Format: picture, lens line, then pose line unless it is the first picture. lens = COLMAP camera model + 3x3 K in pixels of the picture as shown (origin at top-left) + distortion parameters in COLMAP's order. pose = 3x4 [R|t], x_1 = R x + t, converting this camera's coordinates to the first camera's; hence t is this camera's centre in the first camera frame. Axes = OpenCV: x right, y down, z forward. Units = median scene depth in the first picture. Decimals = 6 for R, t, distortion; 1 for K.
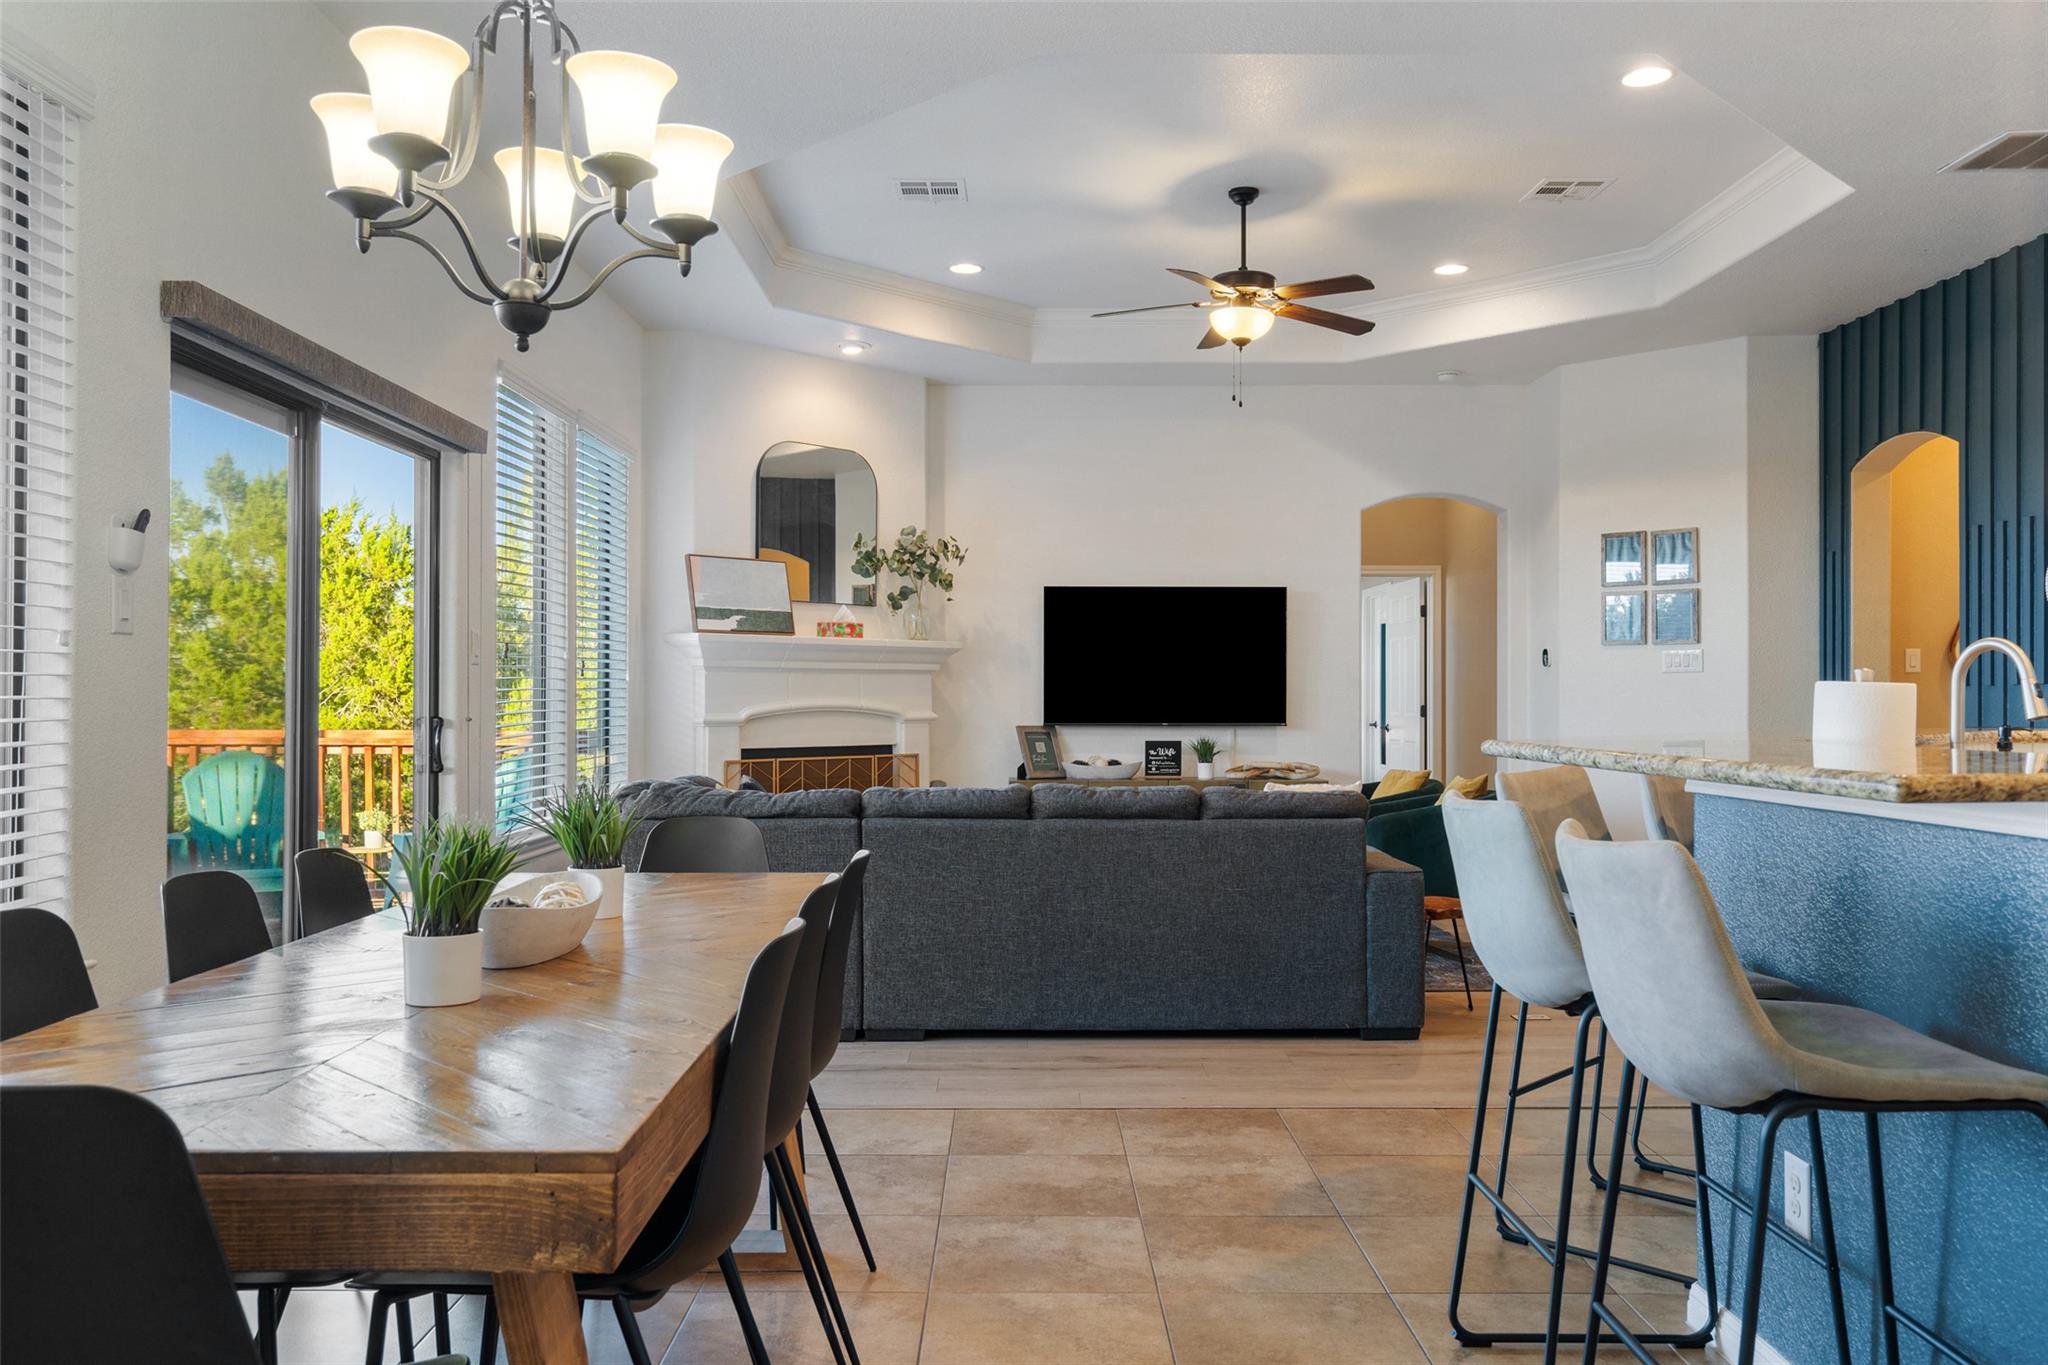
lens RADIAL K [[1565.9, 0, 1024.9], [0, 1565.9, 682.4], [0, 0, 1]] dist [0.017131, -0.005811]
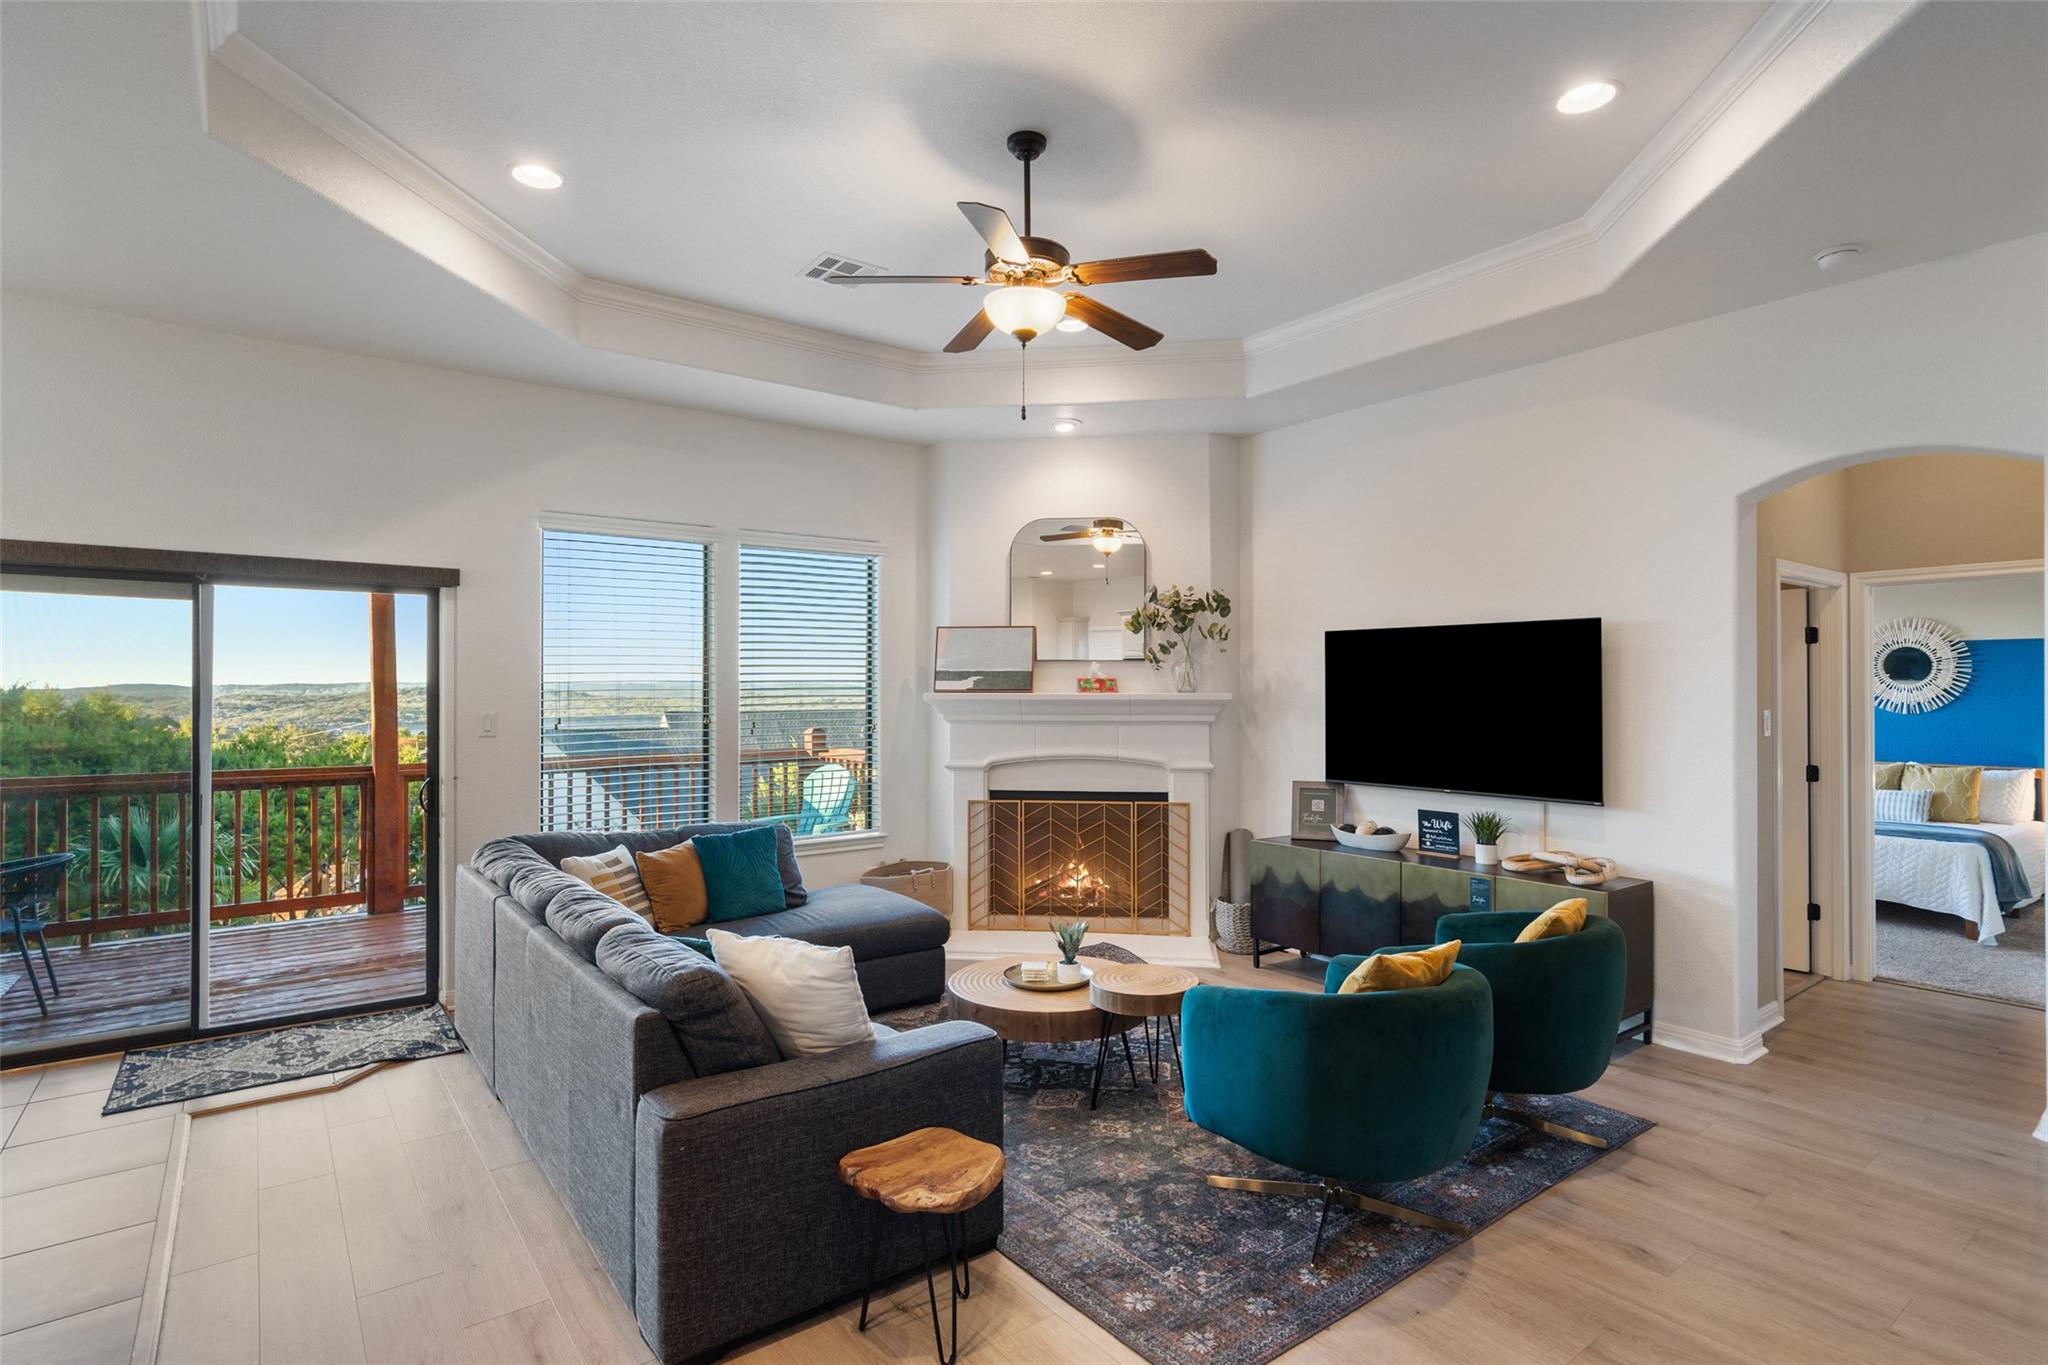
lens RADIAL K [[1007.5, 0, 1021.0], [0, 1007.5, 682.9], [0, 0, 1]] dist [0.002940, 0.000171]
pose [[0.598236, -0.007271, -0.801287, 0.395983], [0.007227, 0.999967, -0.003678, -0.031227], [0.801288, -0.003591, 0.598268, 0.515466]]
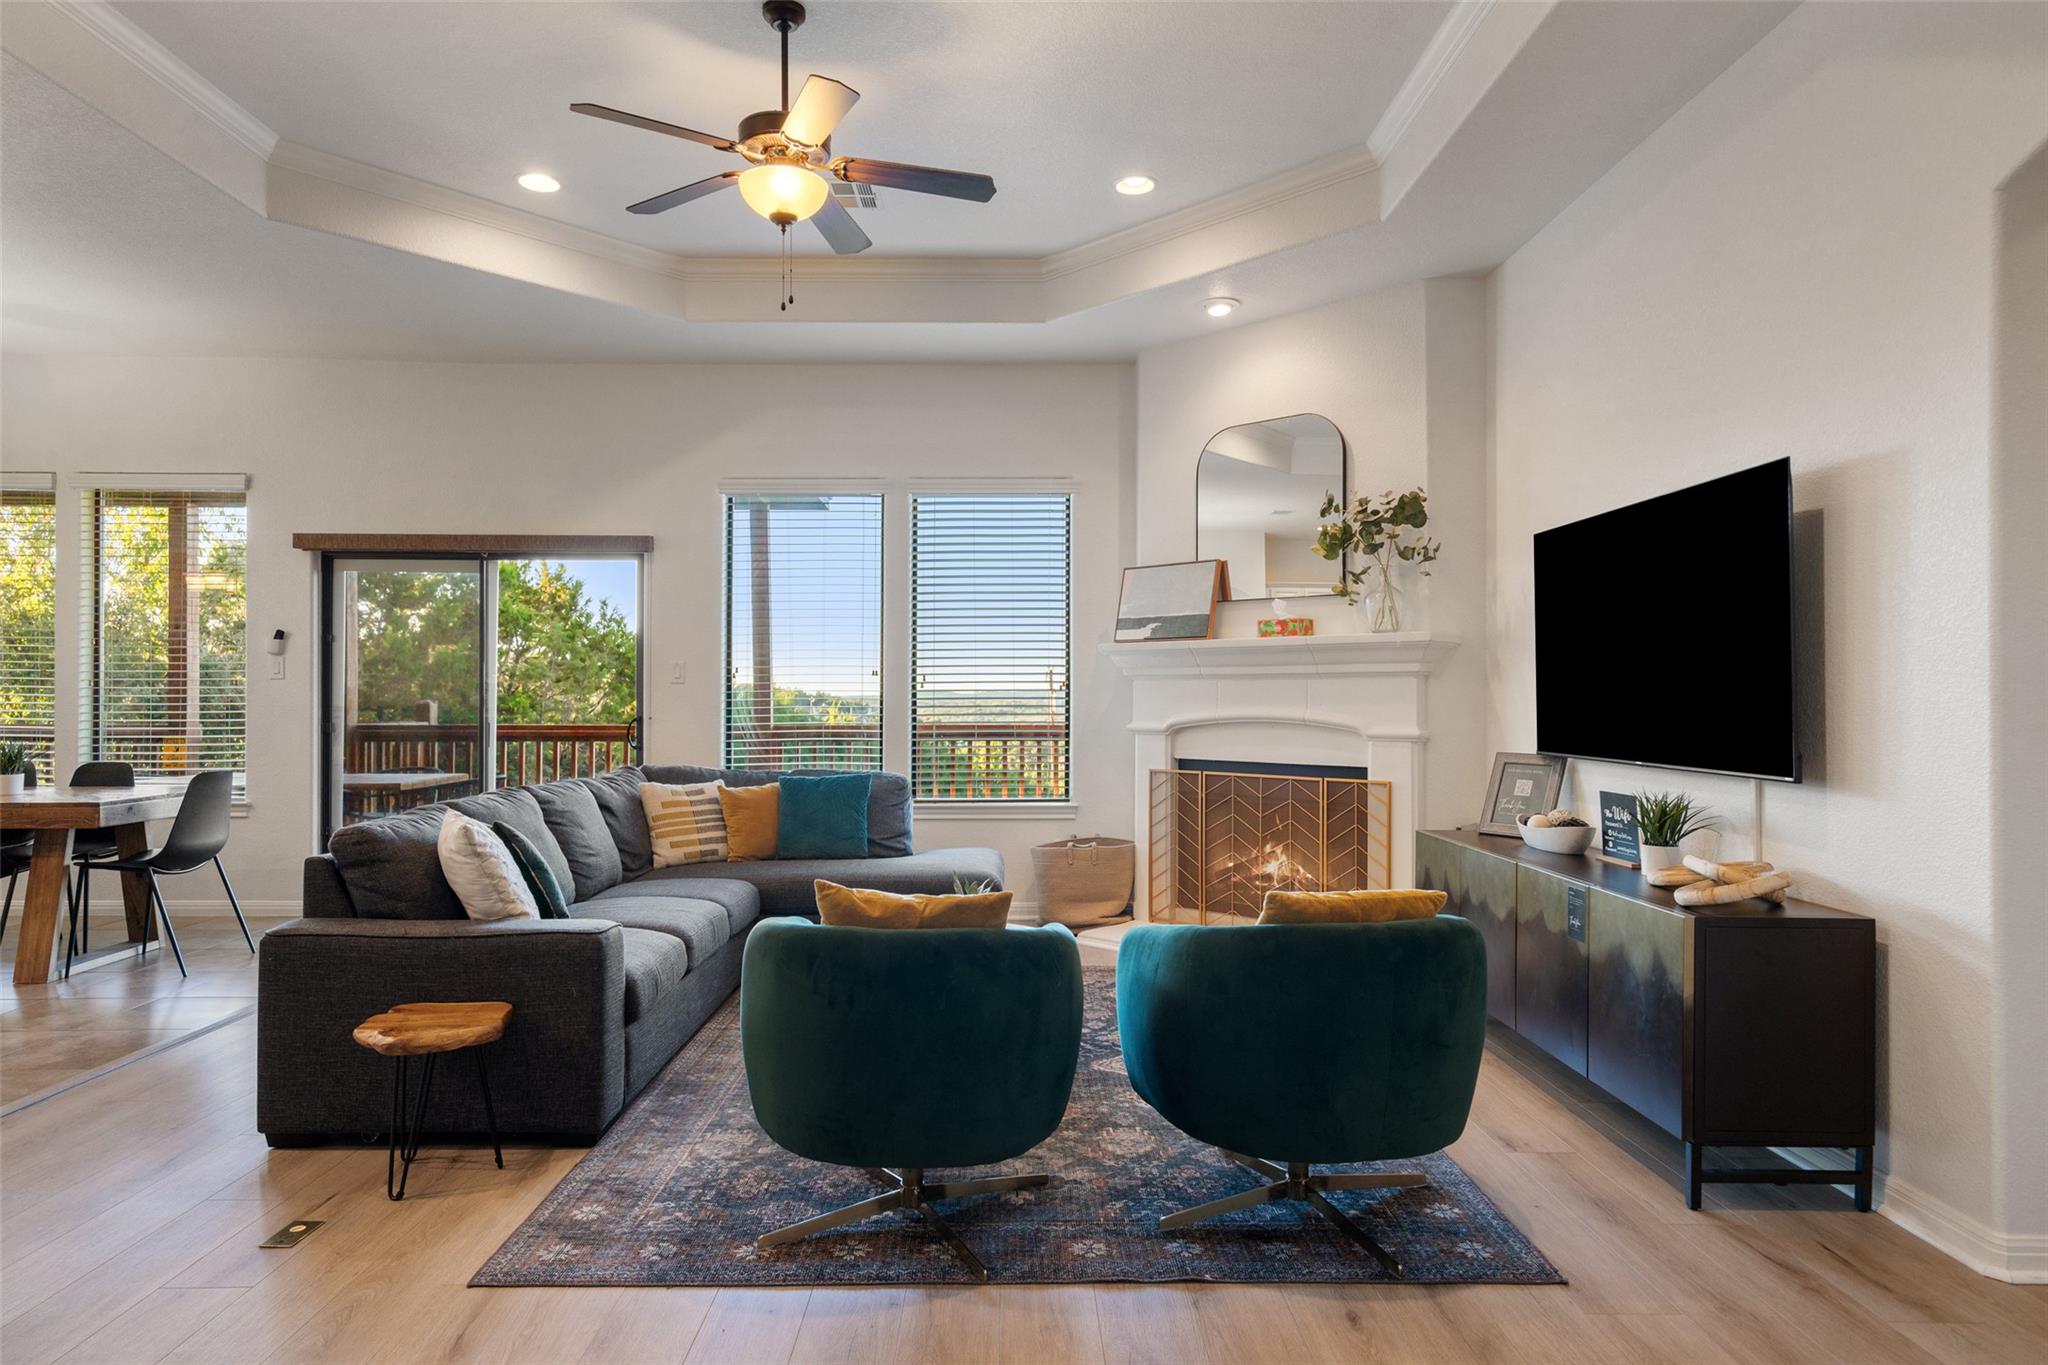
lens RADIAL K [[1162.5, 0, 1021.1], [0, 1162.5, 680.7], [0, 0, 1]] dist [0.003406, 0.002394]
pose [[0.007916, -0.014494, -0.999864, 0.497481], [0.004713, 0.999884, -0.014457, 0.003754], [0.999958, -0.004598, 0.007983, 0.814411]]
